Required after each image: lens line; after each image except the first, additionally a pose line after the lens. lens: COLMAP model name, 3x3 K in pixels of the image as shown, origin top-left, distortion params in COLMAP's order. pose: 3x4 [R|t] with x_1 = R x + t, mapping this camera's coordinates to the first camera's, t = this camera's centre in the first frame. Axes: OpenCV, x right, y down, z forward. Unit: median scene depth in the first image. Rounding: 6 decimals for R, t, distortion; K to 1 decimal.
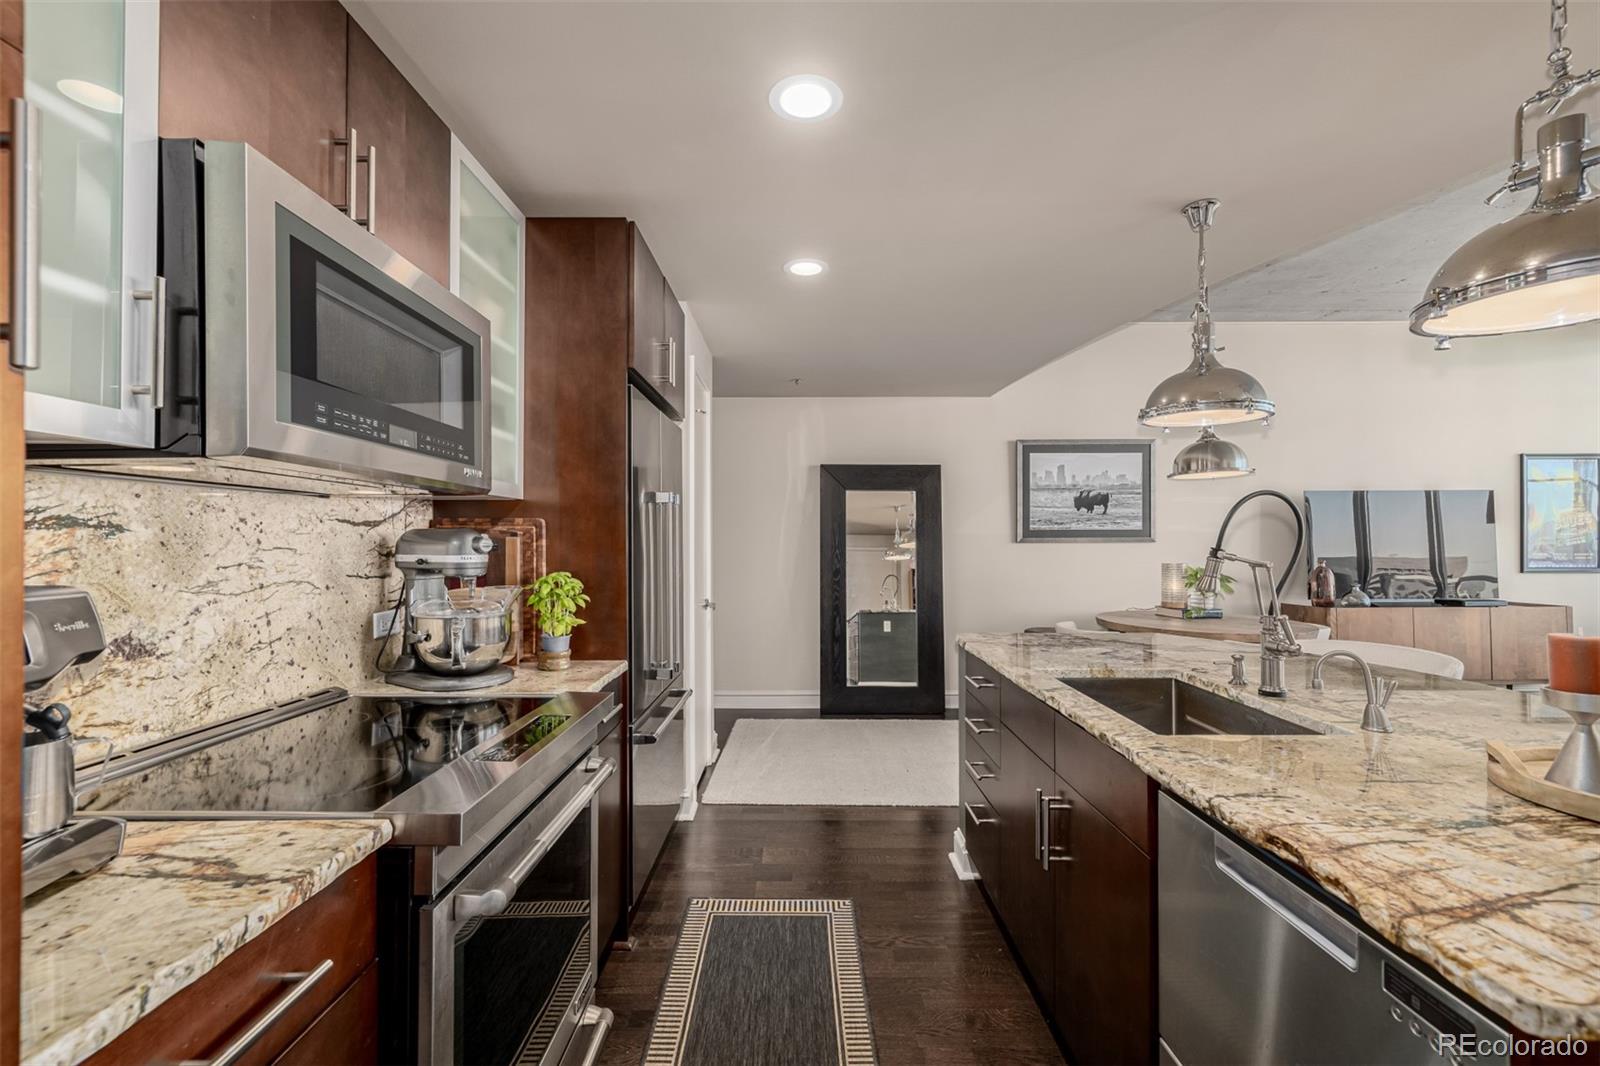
lens RADIAL K [[669.9, 0, 804.9], [0, 669.9, 532.3], [0, 0, 1]] dist [-0.000026, 0.000317]
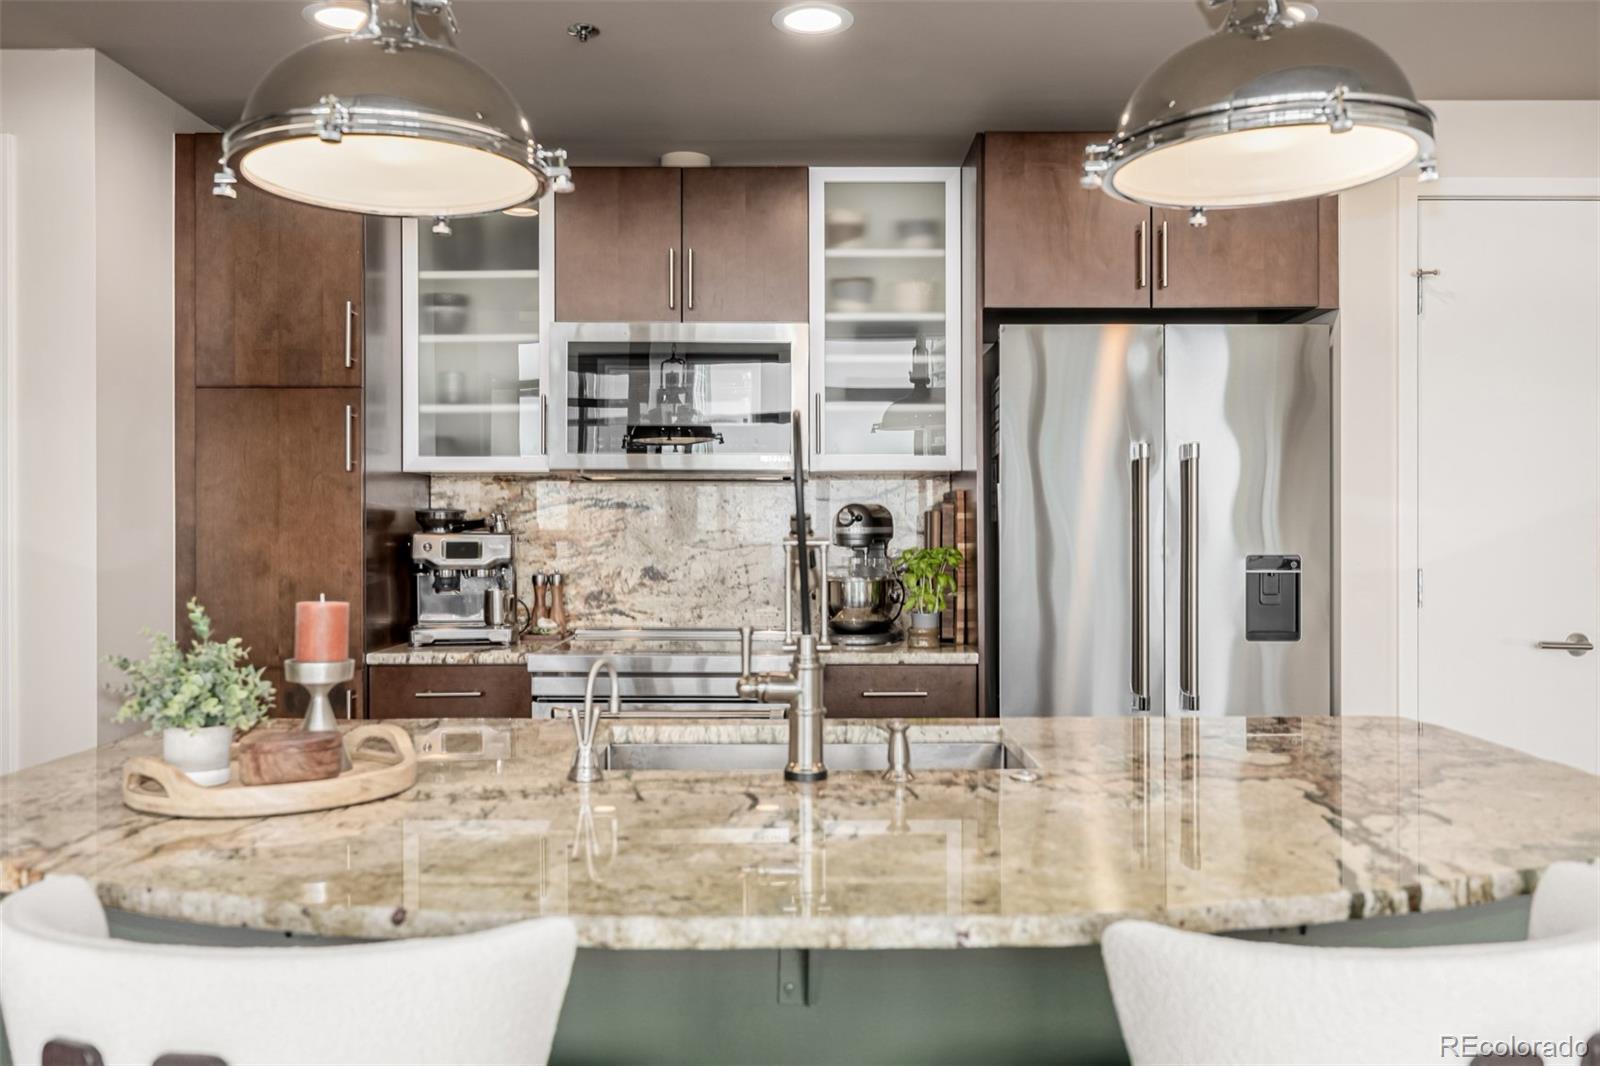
lens RADIAL K [[1251.2, 0, 797.0], [0, 1251.2, 526.4], [0, 0, 1]] dist [-0.008069, 0.003154]
pose [[0.000651, 0.001479, -0.999999, 1.837215], [0.011725, 0.999930, 0.001486, 0.033445], [0.999931, -0.011726, 0.000633, 1.062131]]
